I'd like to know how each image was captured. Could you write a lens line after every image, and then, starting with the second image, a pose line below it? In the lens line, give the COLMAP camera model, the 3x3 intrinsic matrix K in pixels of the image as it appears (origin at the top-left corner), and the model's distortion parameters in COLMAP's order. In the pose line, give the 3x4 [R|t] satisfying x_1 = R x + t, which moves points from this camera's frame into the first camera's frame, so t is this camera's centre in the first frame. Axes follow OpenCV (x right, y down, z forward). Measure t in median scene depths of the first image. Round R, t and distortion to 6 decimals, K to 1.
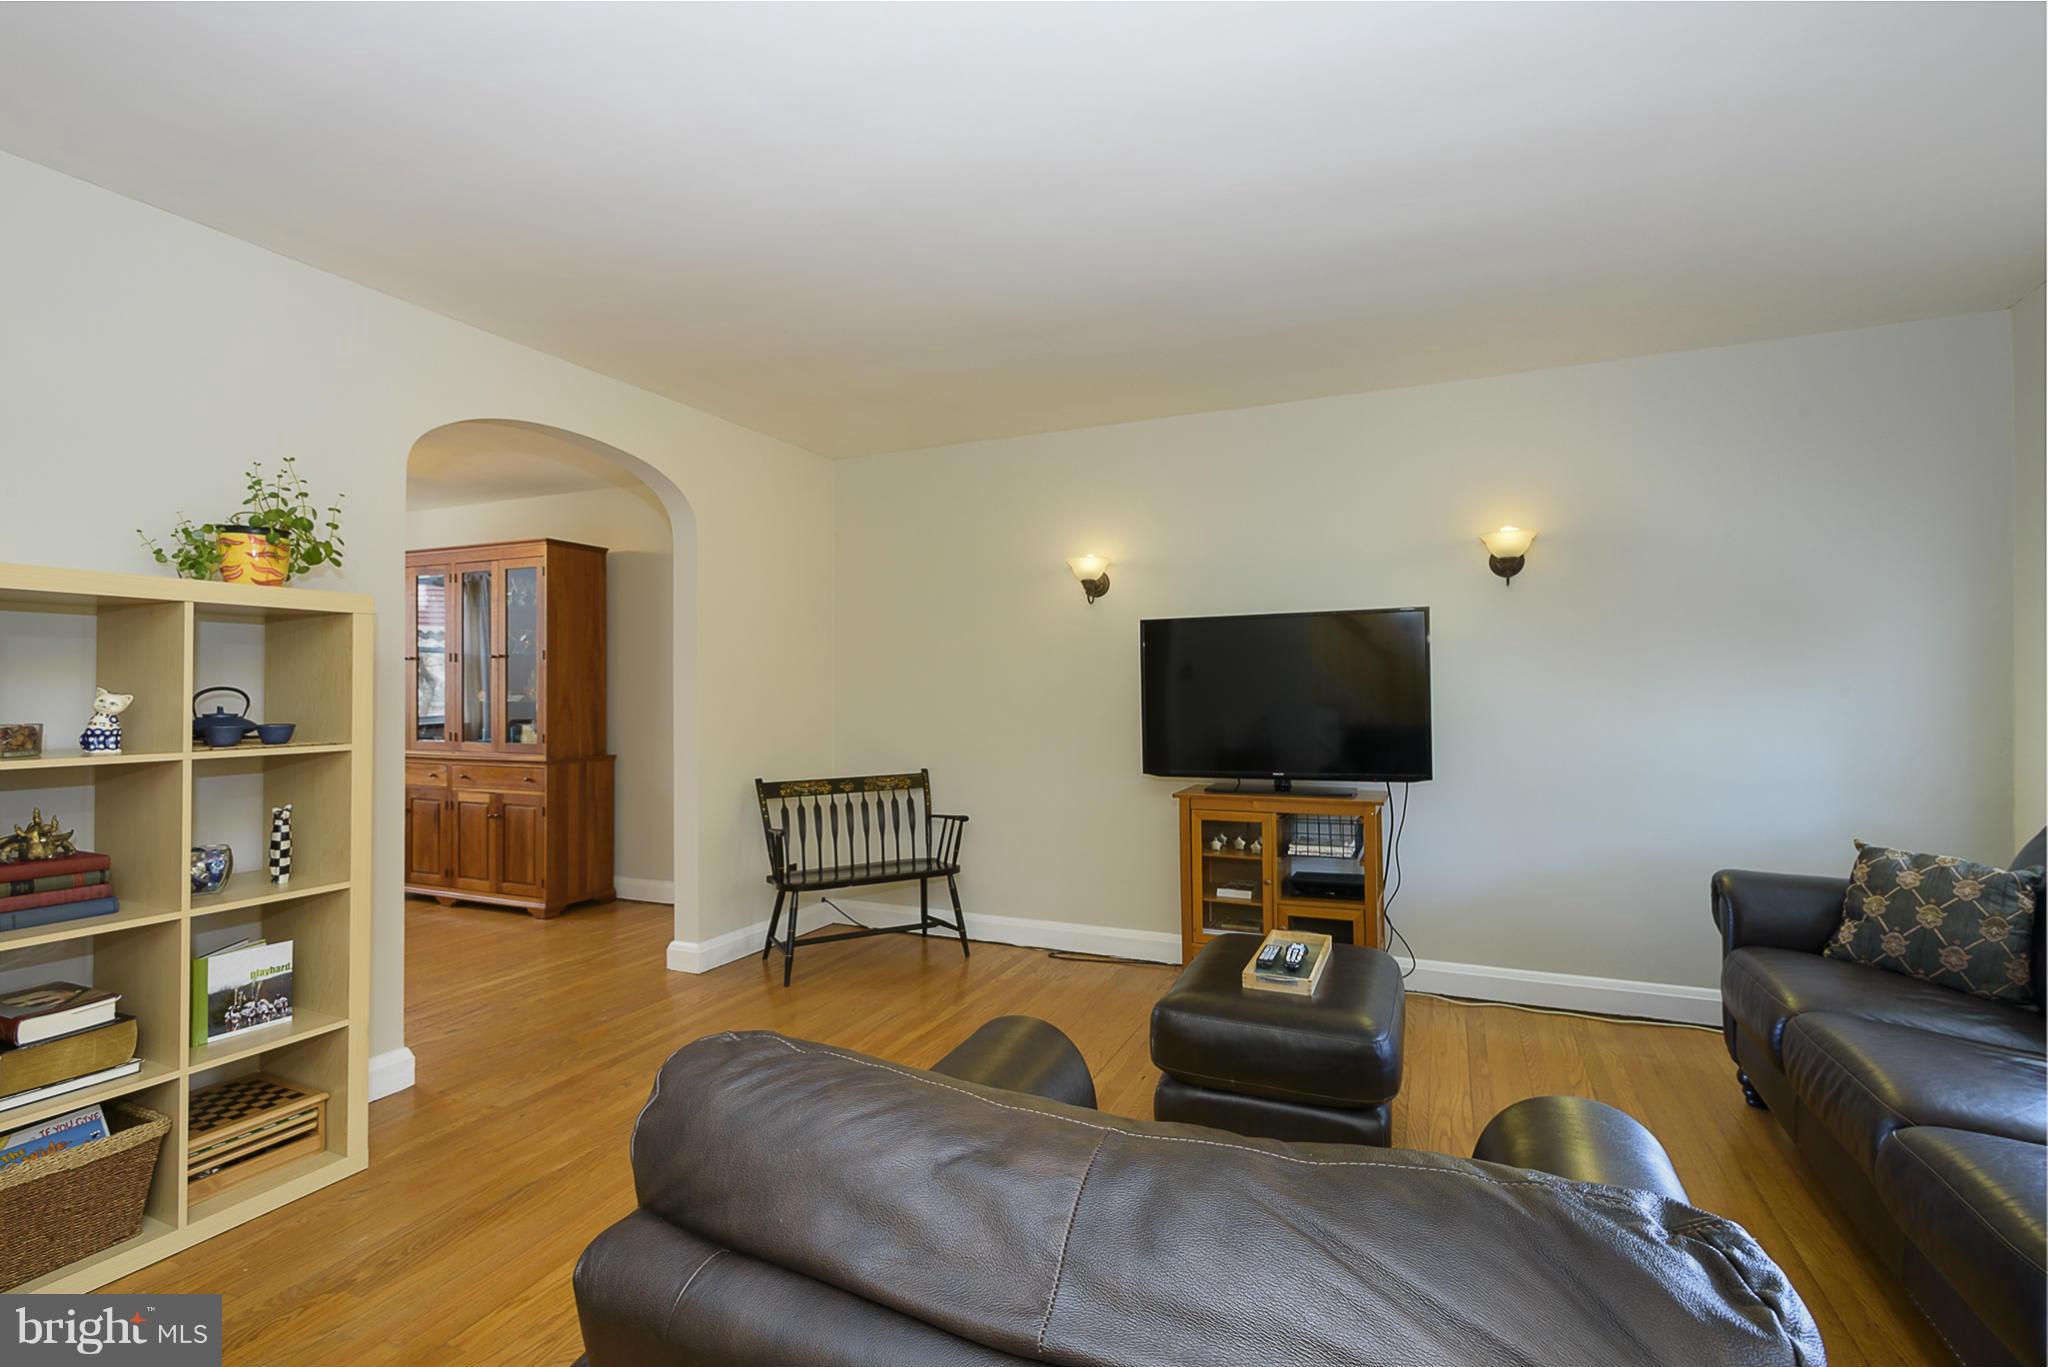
lens RADIAL K [[954.3, 0, 1001.7], [0, 954.3, 685.8], [0, 0, 1]] dist [-0.000713, -0.000146]
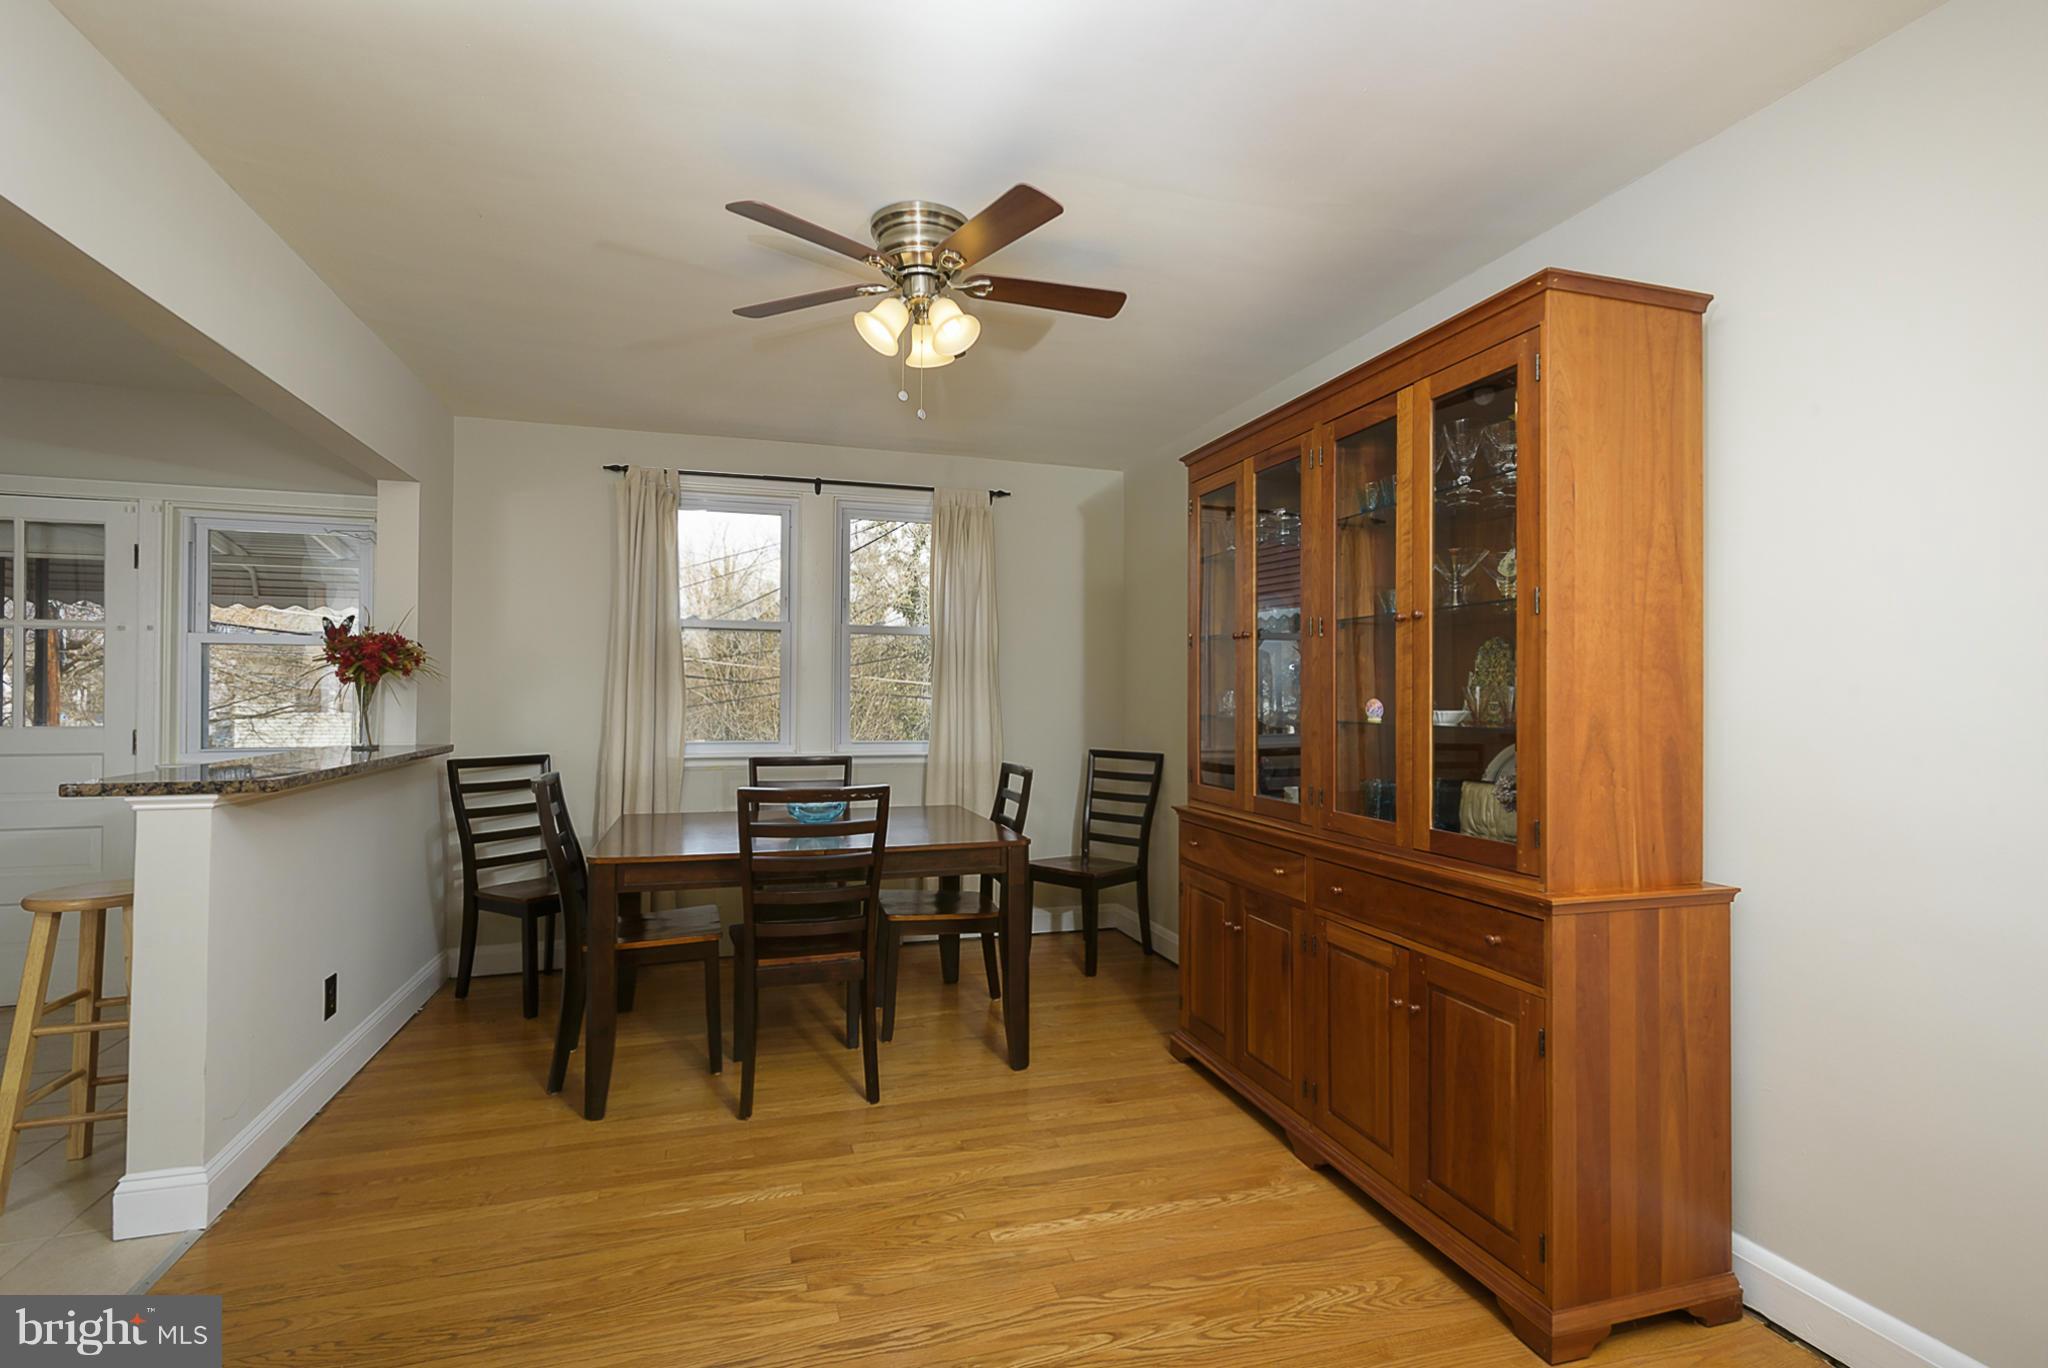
lens RADIAL K [[968.4, 0, 1047.6], [0, 968.4, 680.3], [0, 0, 1]] dist [0.000257, 0.000181]
pose [[0.685315, -0.004295, -0.728234, -0.331612], [-0.003359, 0.999953, -0.009059, 0.000310], [0.728239, 0.008654, 0.685269, 0.598639]]
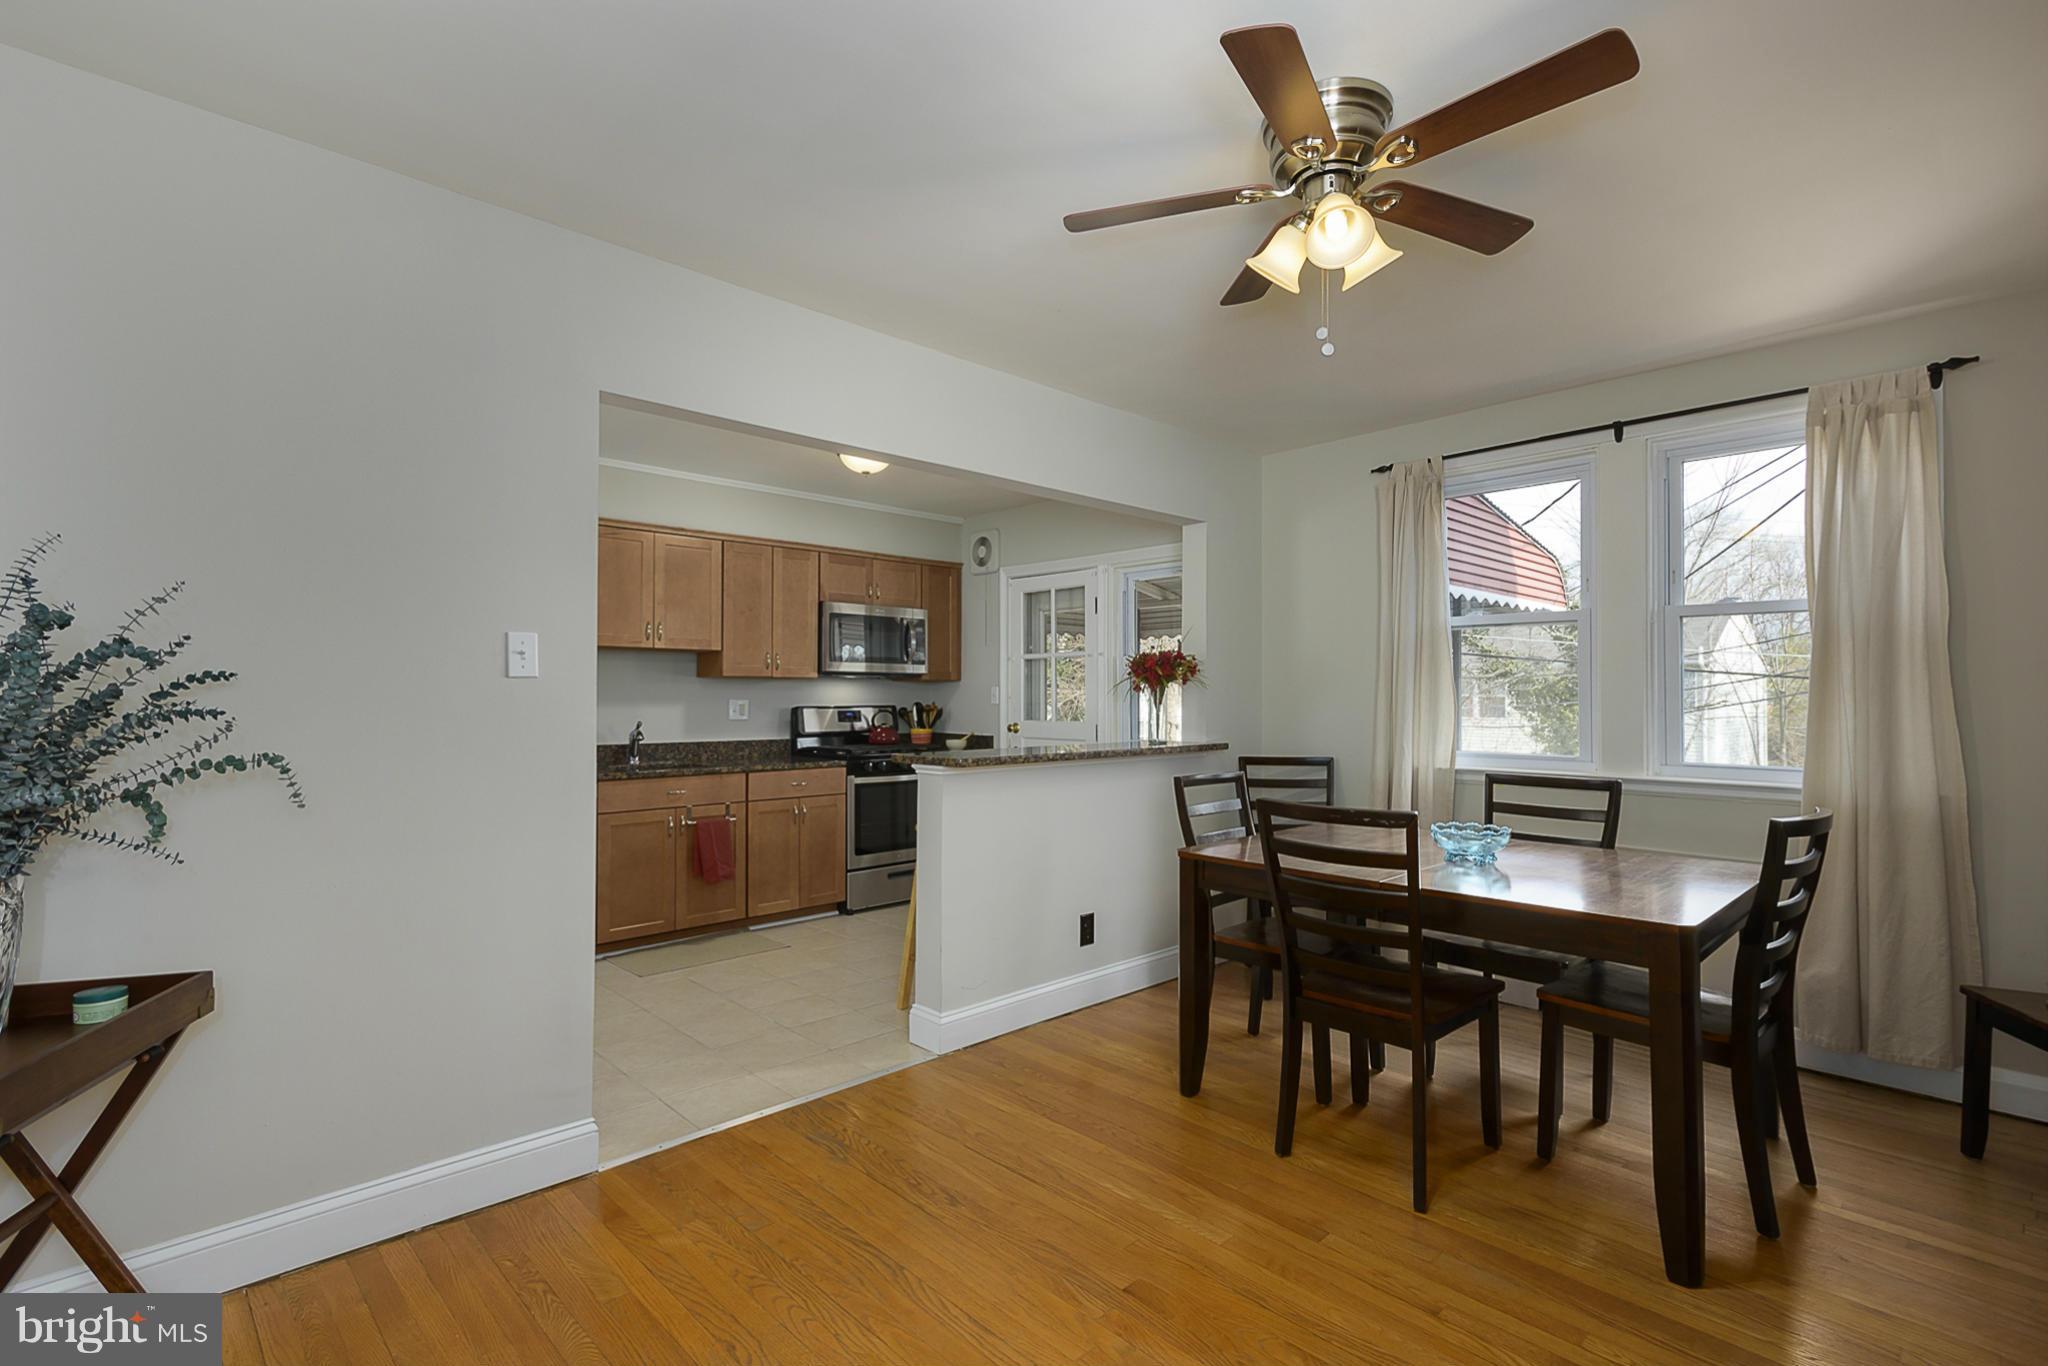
lens RADIAL K [[954.3, 0, 1001.7], [0, 954.3, 685.3], [0, 0, 1]] dist [-0.000713, -0.000146]
pose [[-0.380354, -0.011282, -0.924772, -0.326926], [0.004184, 0.999894, -0.013919, 0.003784], [0.924831, -0.009163, -0.380267, 0.907122]]
